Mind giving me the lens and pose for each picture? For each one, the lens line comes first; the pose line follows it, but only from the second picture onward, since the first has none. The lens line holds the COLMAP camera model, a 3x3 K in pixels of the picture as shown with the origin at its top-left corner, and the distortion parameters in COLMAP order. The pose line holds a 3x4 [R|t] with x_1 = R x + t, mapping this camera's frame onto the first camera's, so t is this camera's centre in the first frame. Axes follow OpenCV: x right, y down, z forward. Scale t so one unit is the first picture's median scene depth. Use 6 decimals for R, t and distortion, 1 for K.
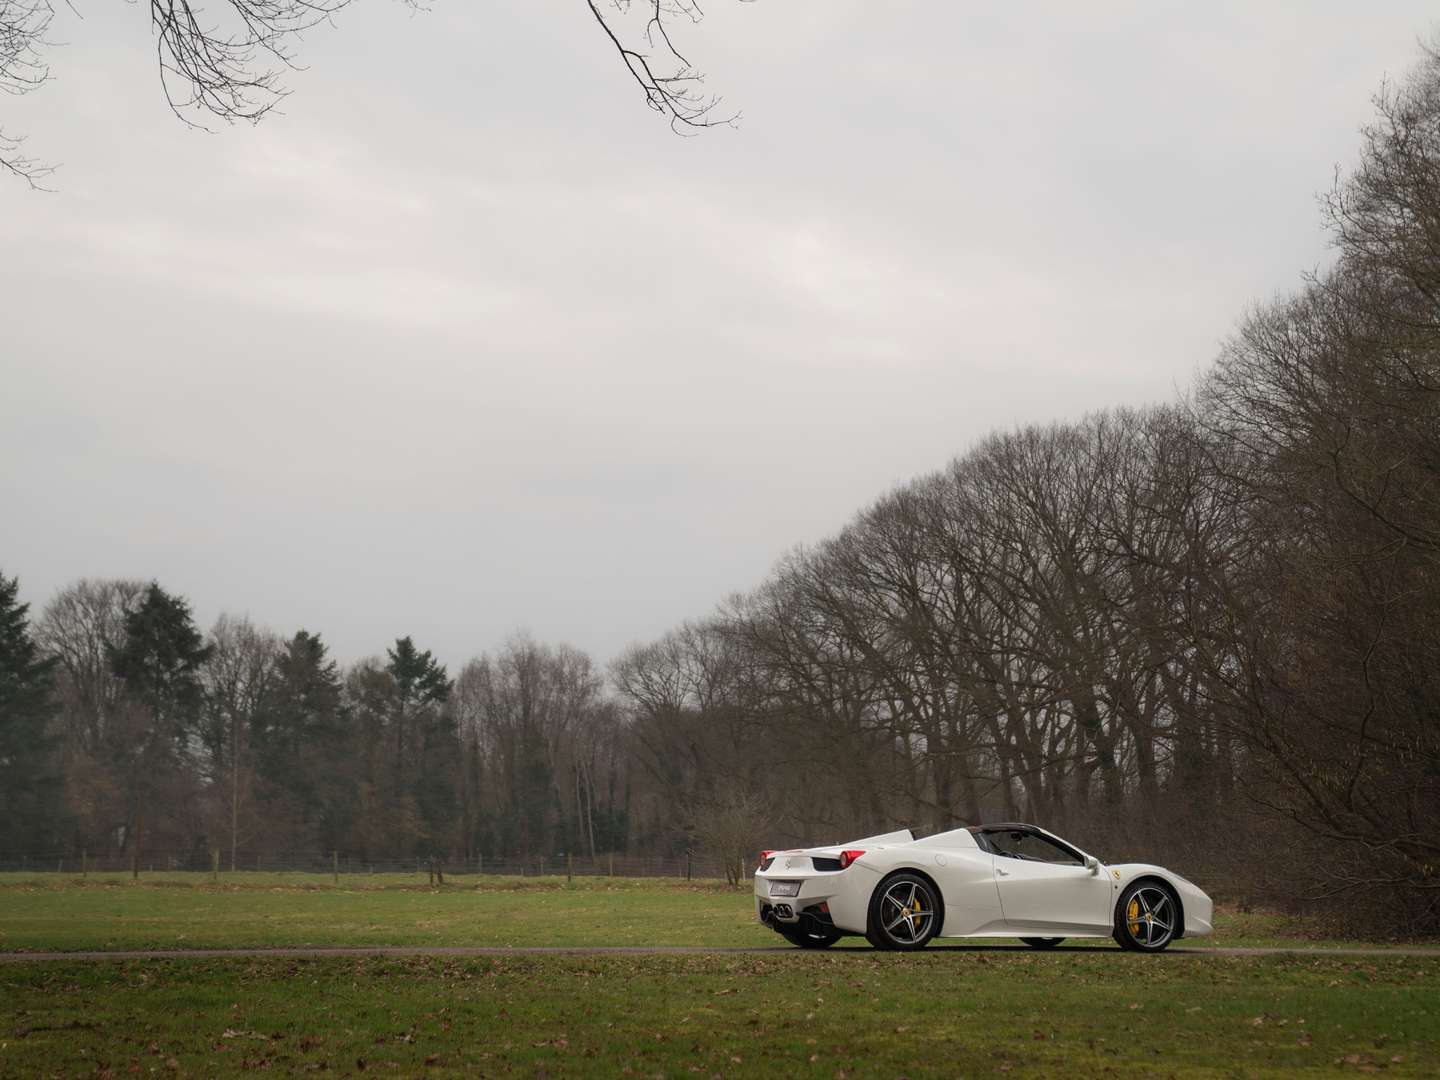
lens RADIAL K [[2878.4, 0, 720.0], [0, 2878.4, 540.0], [0, 0, 1]] dist [0.231742, 0.074398]
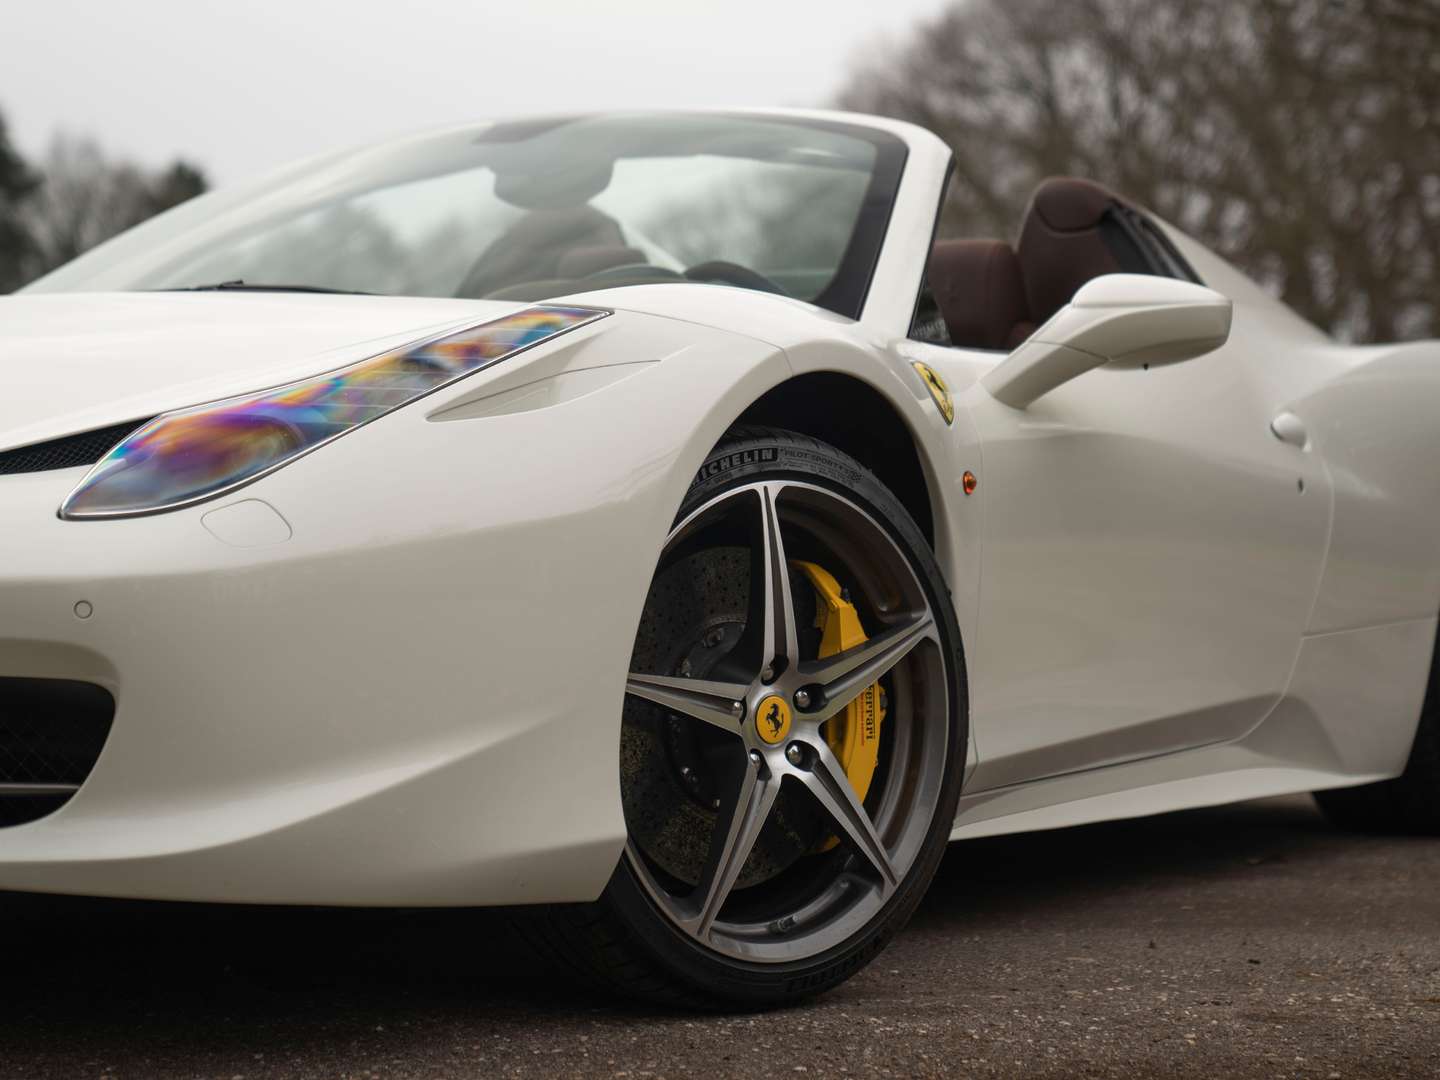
lens RADIAL K [[3036.0, 0, 720.0], [0, 3036.0, 540.0], [0, 0, 1]] dist [0.415009, 0.115010]
pose [[0.997004, 0.015459, -0.075790, 0.045815], [-0.005884, 0.992144, 0.124961, 0.031022], [0.077126, -0.124140, 0.989263, 0.256982]]
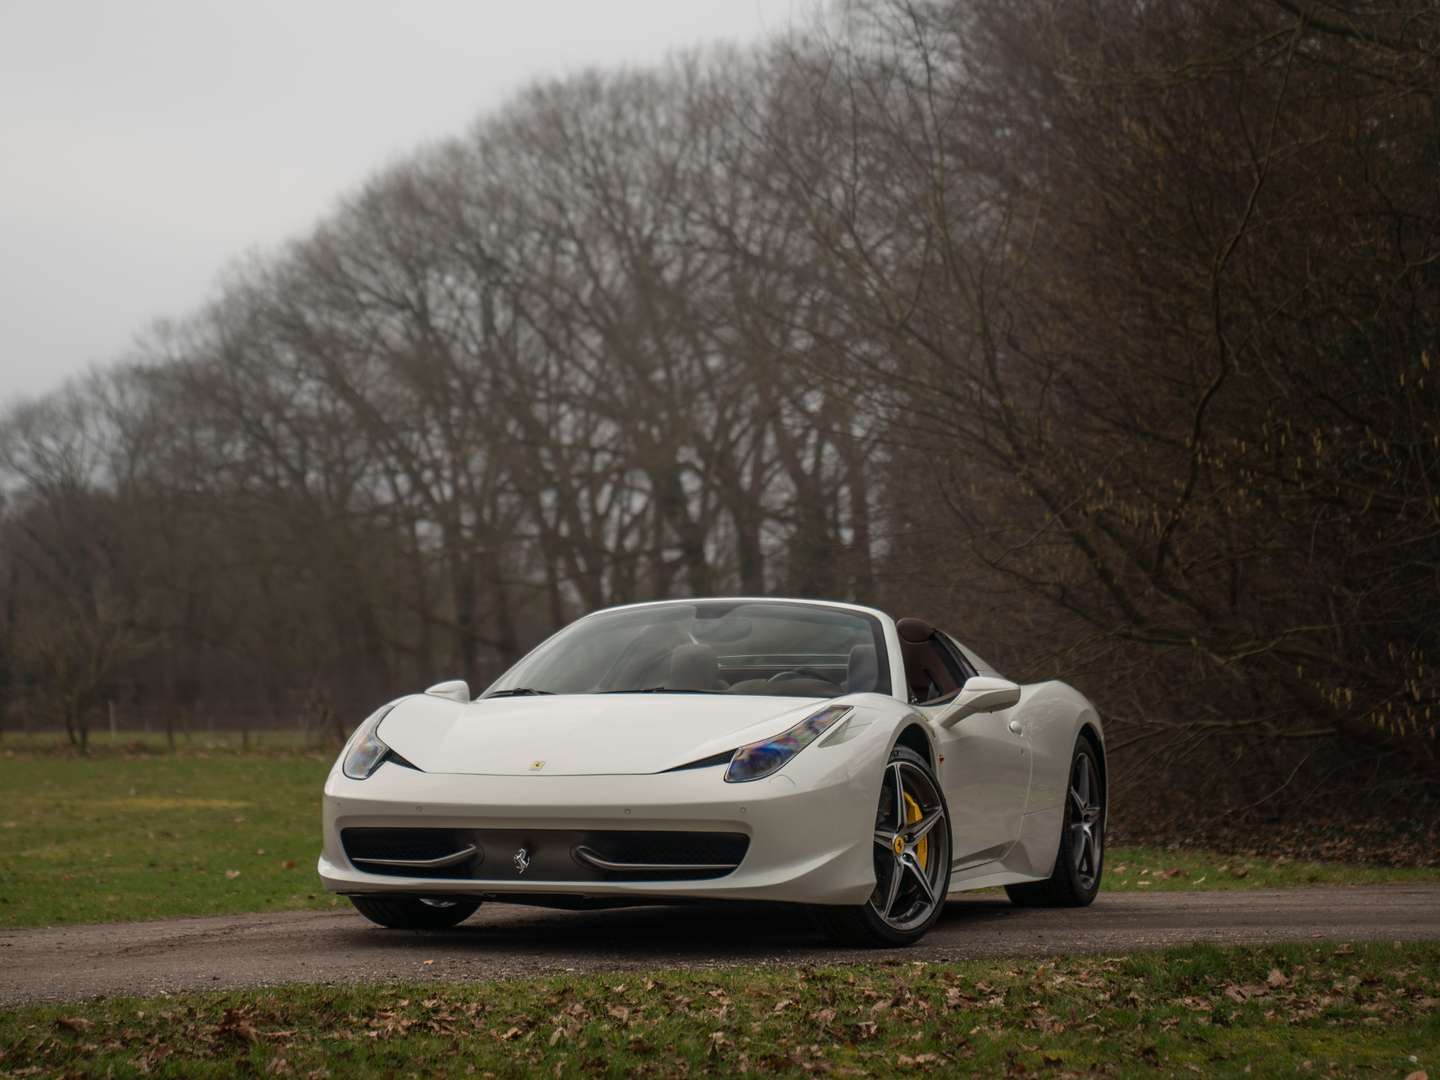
lens RADIAL K [[3366.9, 0, 720.0], [0, 3366.9, 540.0], [0, 0, 1]] dist [0.359494, 0.251809]
pose [[0.989895, -0.000990, 0.141799, 0.022746], [-0.007863, 0.998054, 0.061858, 0.020784], [-0.141584, -0.062348, 0.987961, 0.184495]]
